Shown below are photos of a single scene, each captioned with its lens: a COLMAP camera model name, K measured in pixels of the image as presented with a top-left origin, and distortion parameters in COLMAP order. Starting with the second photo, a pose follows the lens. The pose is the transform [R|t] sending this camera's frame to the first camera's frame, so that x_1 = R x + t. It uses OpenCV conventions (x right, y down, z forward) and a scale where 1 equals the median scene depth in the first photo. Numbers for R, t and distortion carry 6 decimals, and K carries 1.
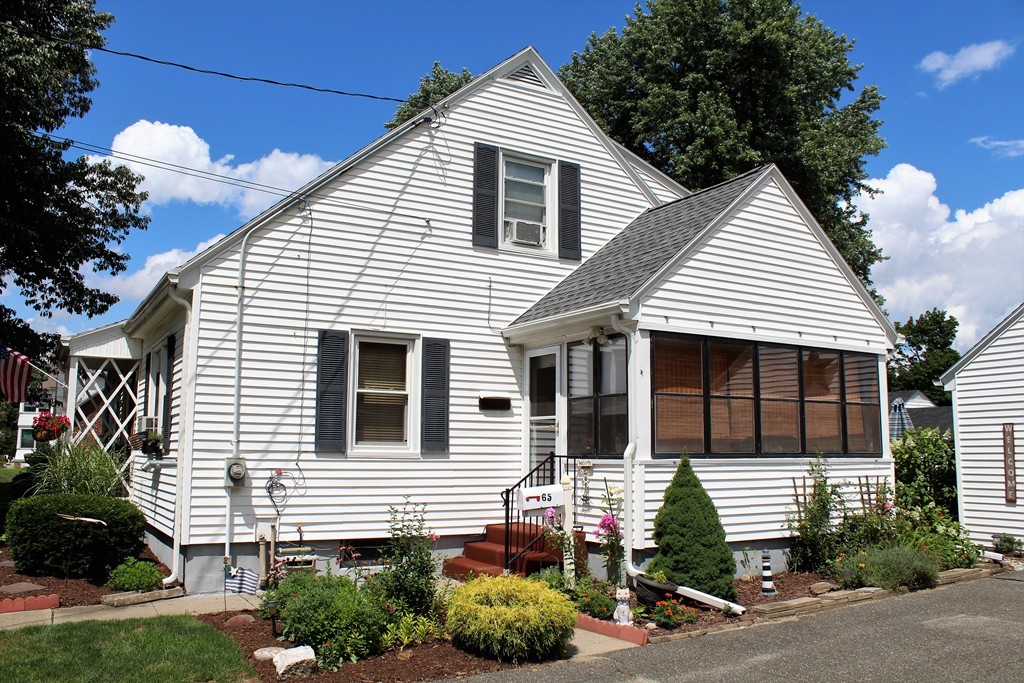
lens RADIAL K [[858.2, 0, 517.8], [0, 858.2, 347.2], [0, 0, 1]] dist [-0.113098, 0.047026]
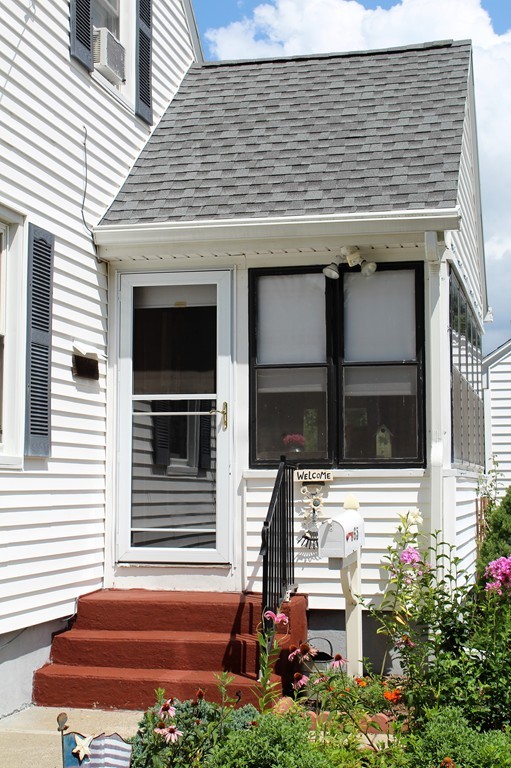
lens RADIAL K [[1320.0, 0, 247.7], [0, 1320.0, 352.2], [0, 0, 1]] dist [0.018977, 0.000000]
pose [[0.676486, 0.068931, 0.733222, -0.577749], [-0.086052, 0.996189, -0.014260, 0.061950], [-0.731411, -0.053449, 0.679839, 0.386399]]
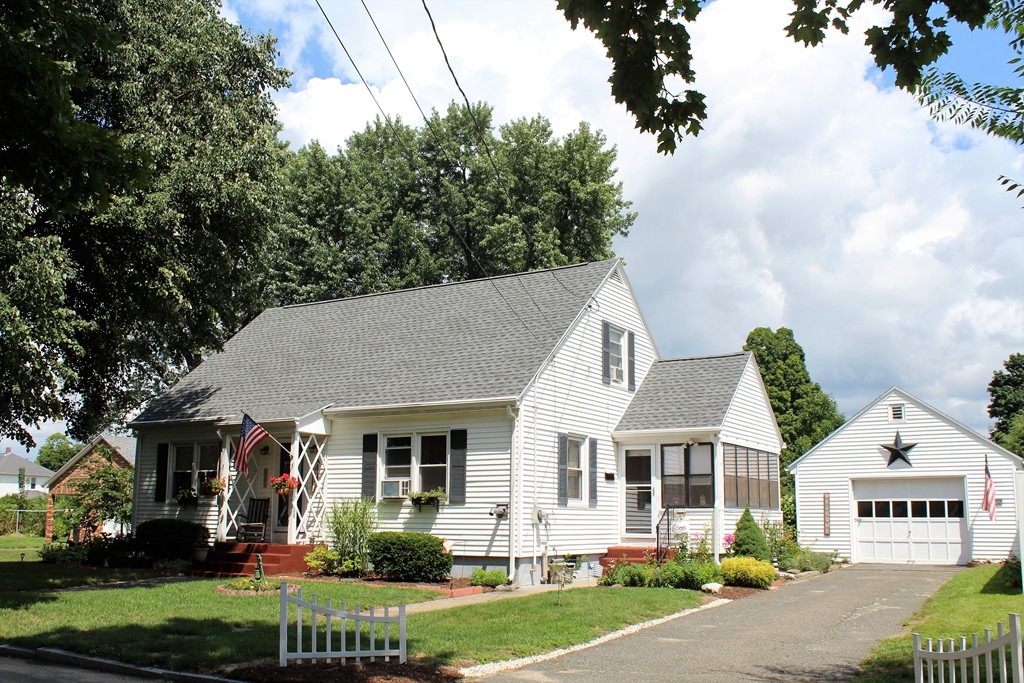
lens RADIAL K [[1070.5, 0, 510.1], [0, 1070.5, 339.3], [0, 0, 1]] dist [-0.103893, 0.000000]
pose [[0.866468, 0.086480, 0.491685, -1.309789], [-0.064898, 0.996037, -0.060822, -0.066319], [-0.494996, 0.020791, 0.868647, -0.776276]]
